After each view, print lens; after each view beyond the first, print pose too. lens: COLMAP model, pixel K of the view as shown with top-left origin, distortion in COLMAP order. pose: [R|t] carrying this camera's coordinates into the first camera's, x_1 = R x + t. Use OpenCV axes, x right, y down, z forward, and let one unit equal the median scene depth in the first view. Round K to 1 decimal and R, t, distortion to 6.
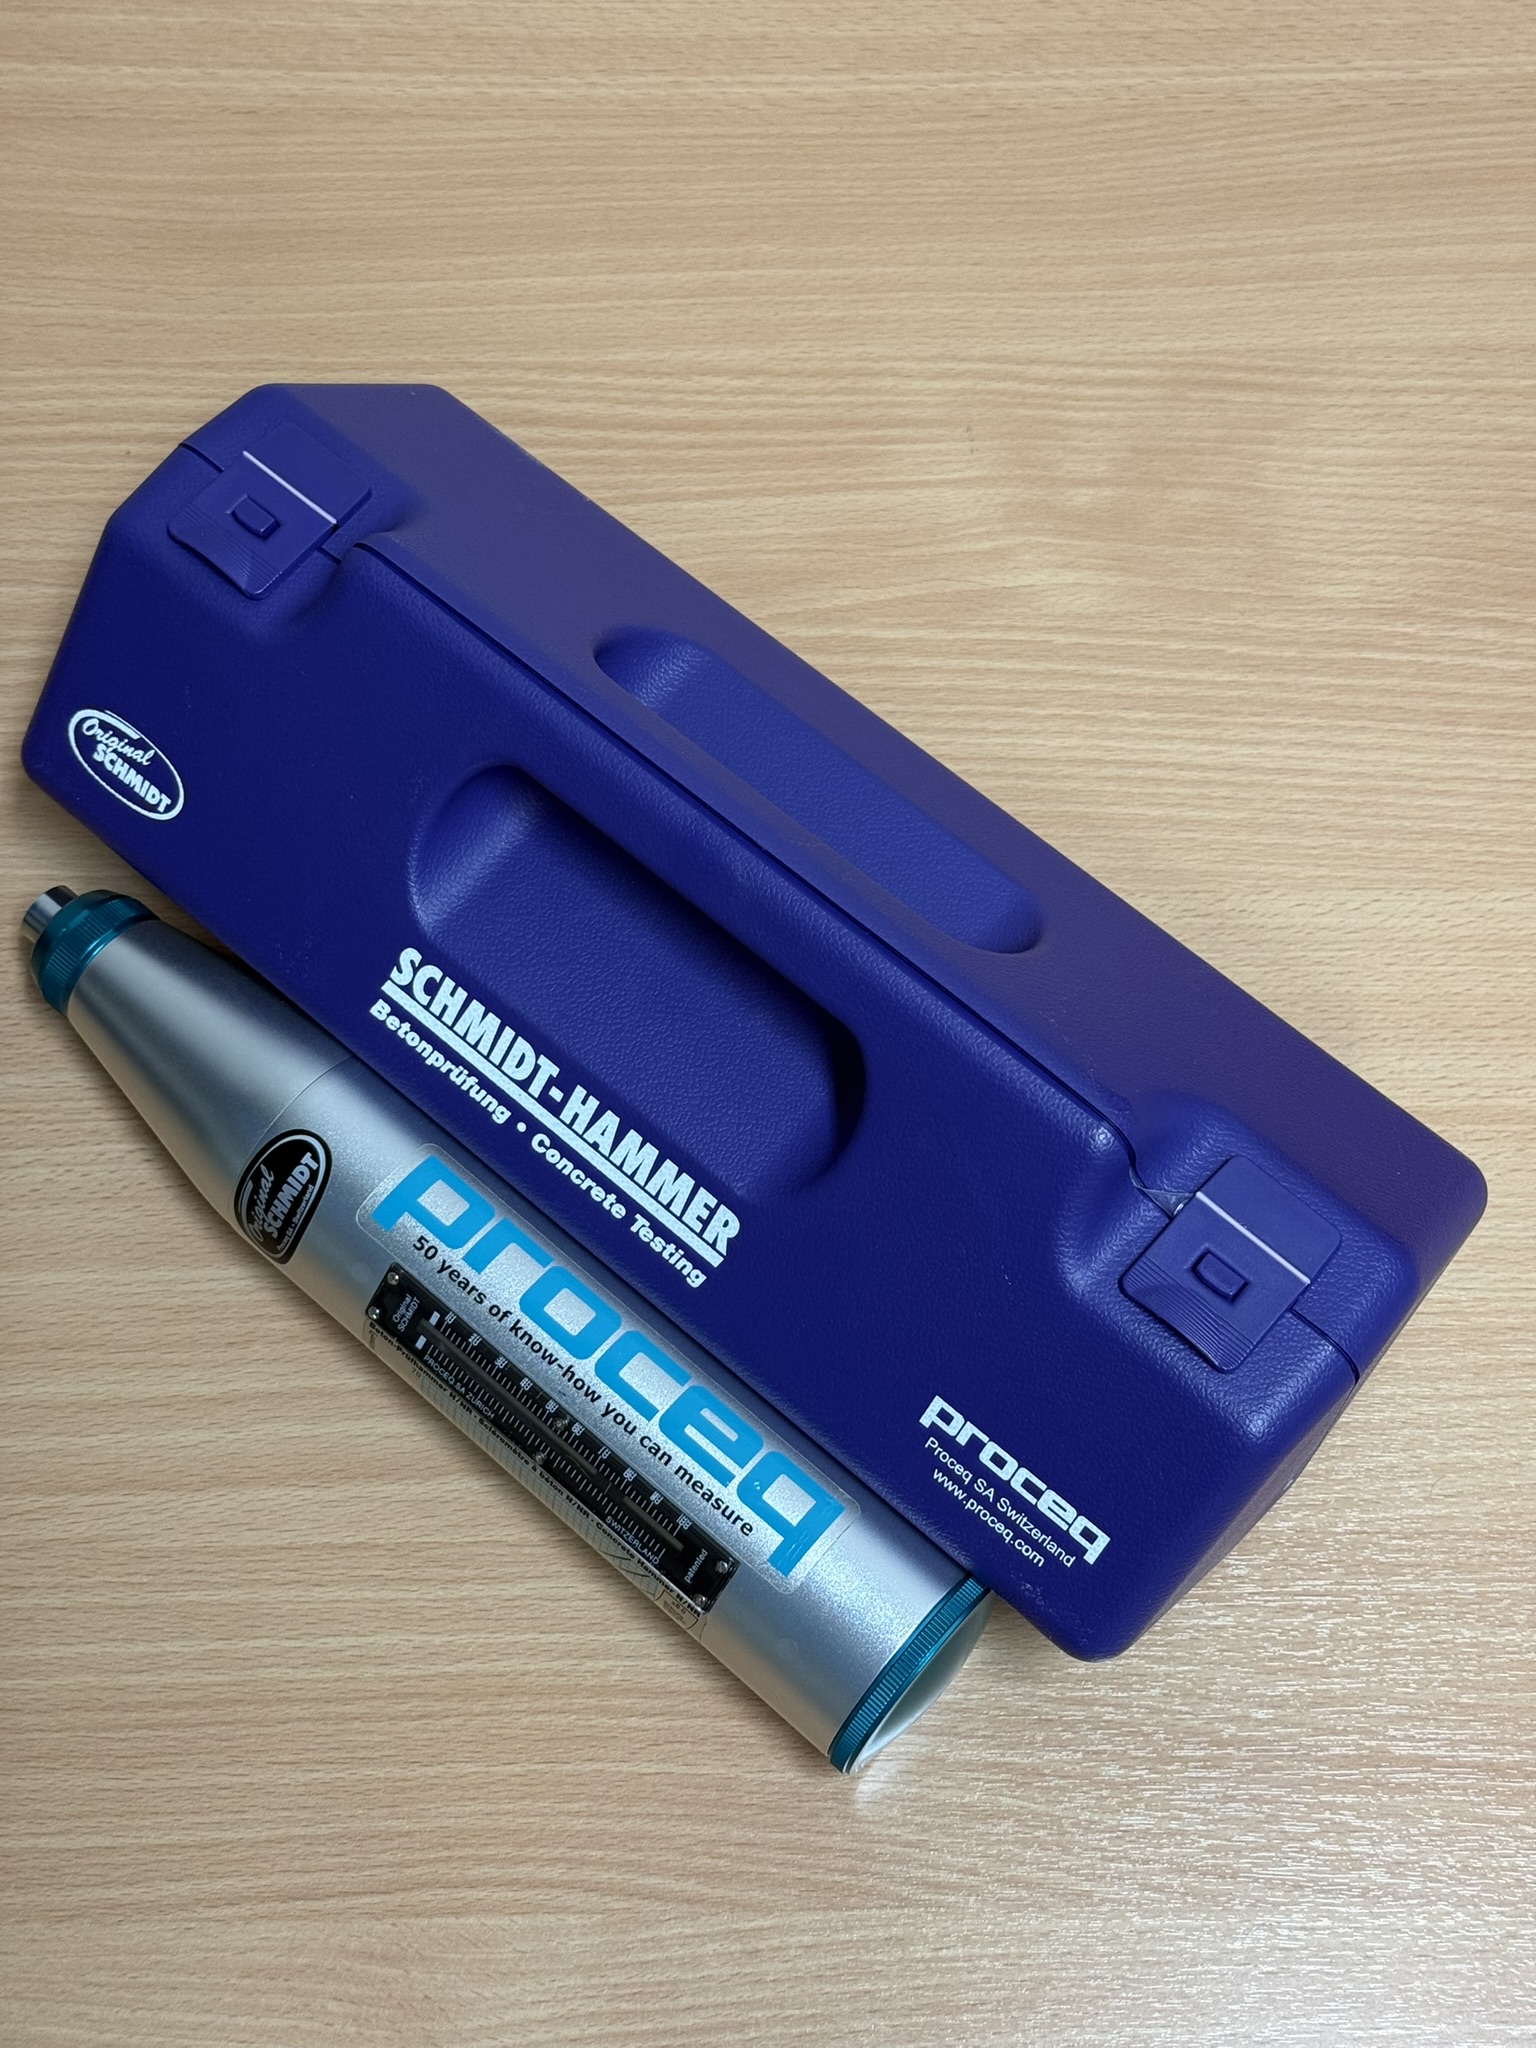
lens RADIAL K [[2846.7, 0, 763.8], [0, 2846.7, 1035.1], [0, 0, 1]] dist [0.142104, 0.001833]
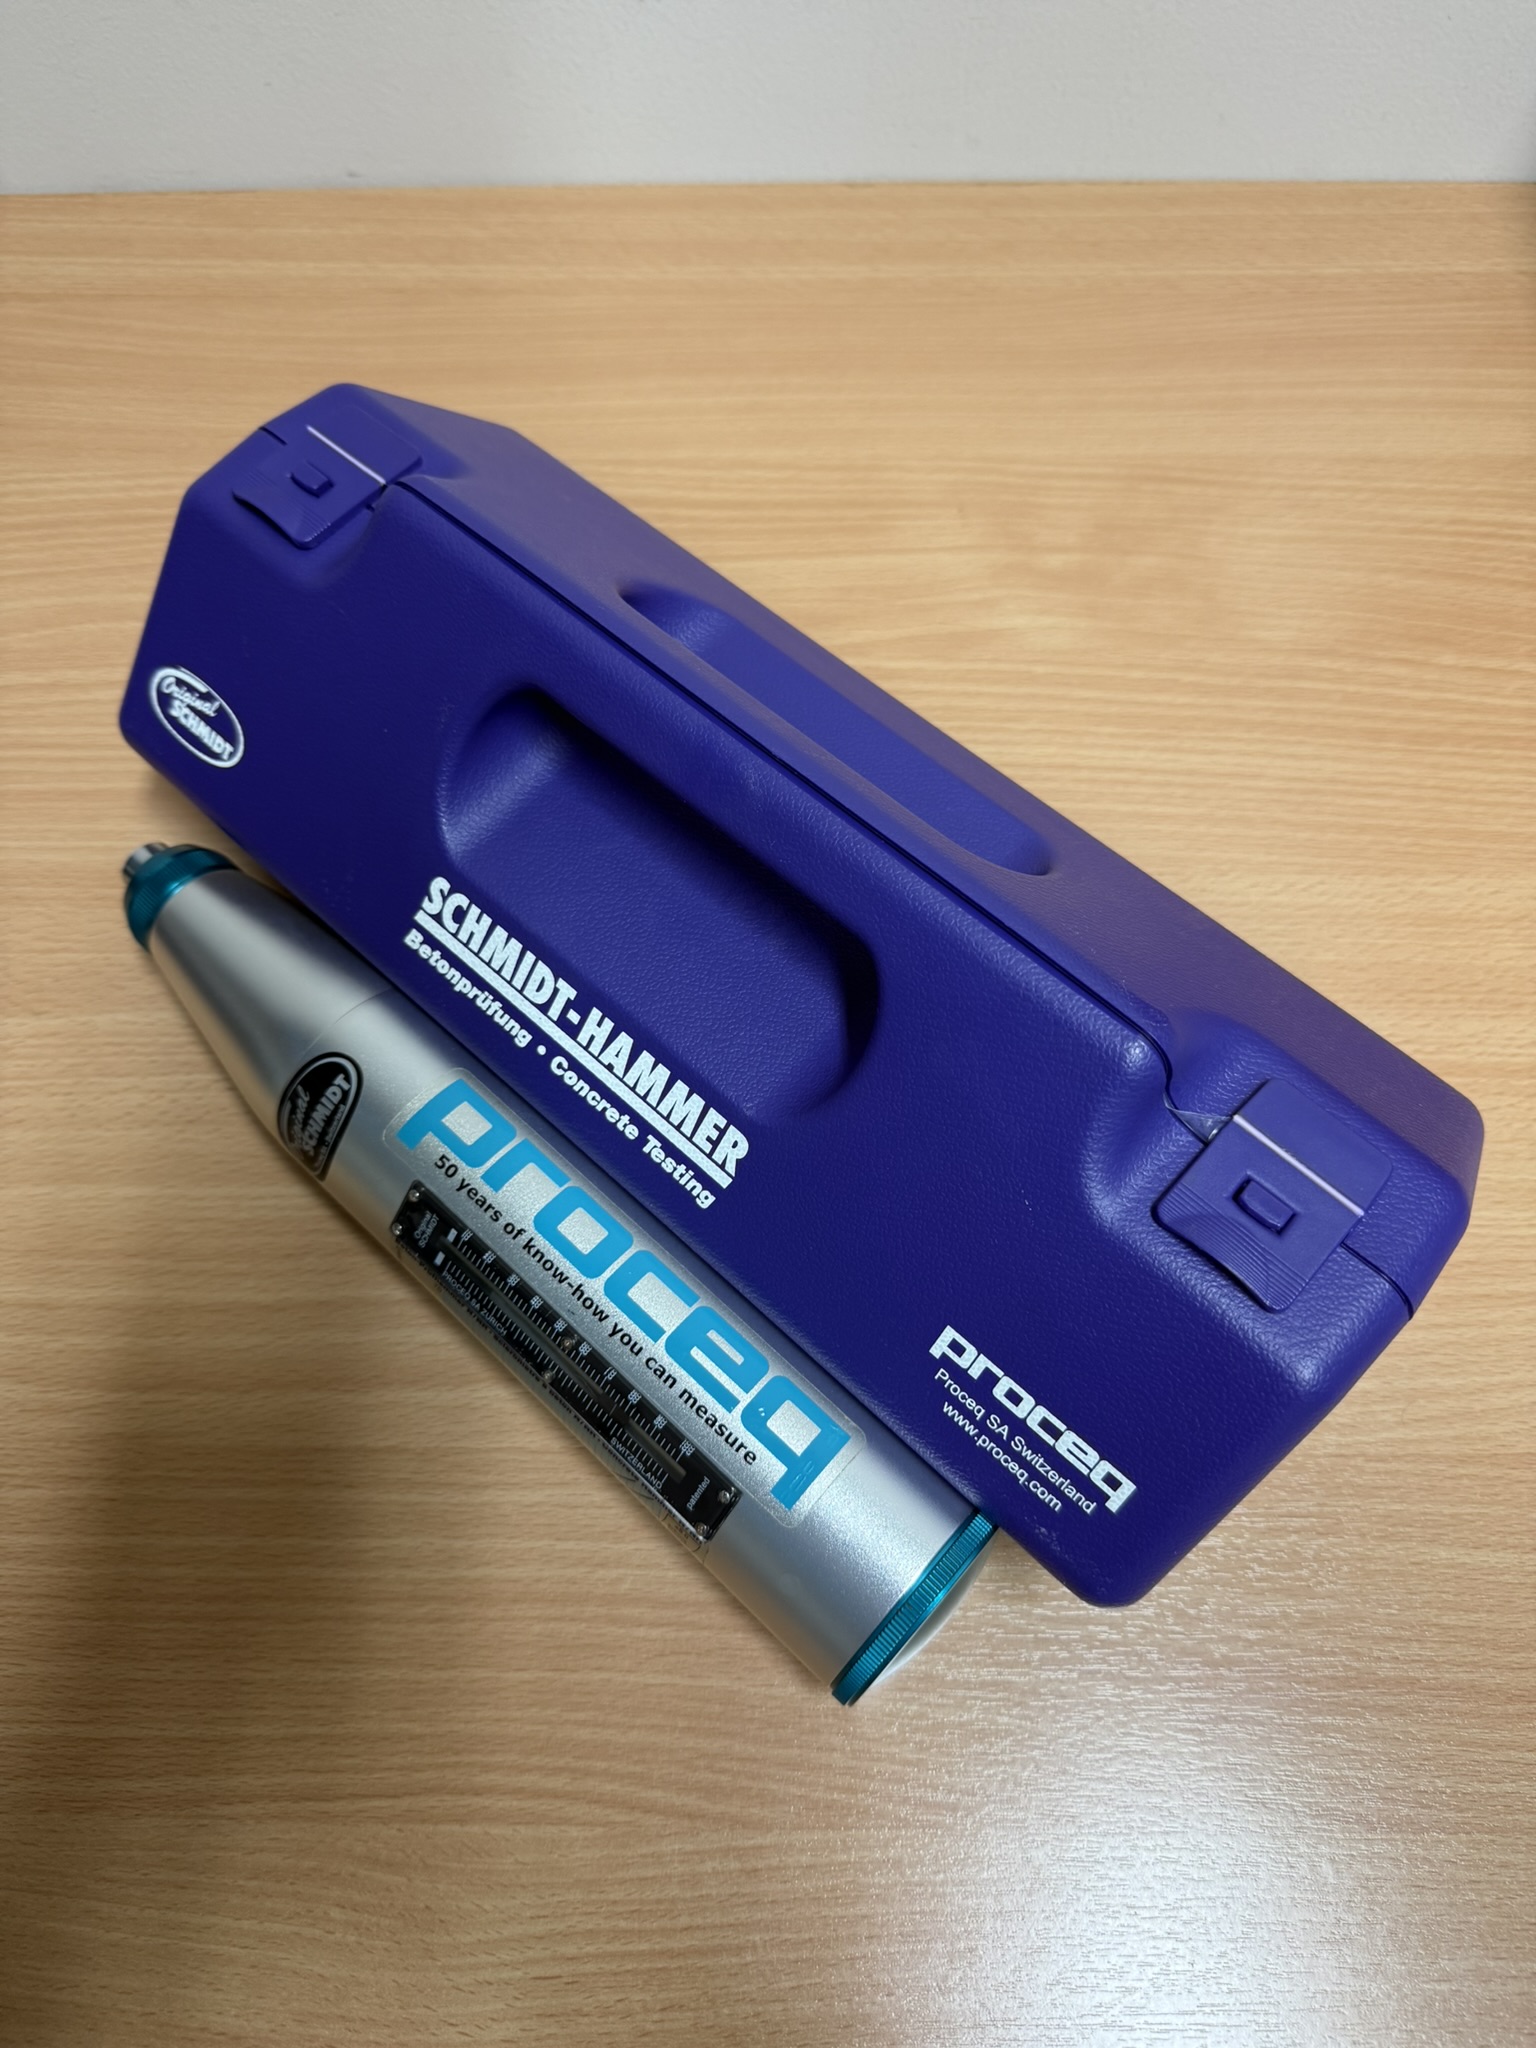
lens RADIAL K [[1454.3, 0, 769.7], [0, 1454.3, 1027.2], [0, 0, 1]] dist [0.154417, -0.374847]
pose [[0.999636, 0.015600, -0.022025, 0.008910], [-0.016524, 0.998964, -0.042391, 0.043812], [0.021341, 0.042739, 0.998858, 0.460073]]
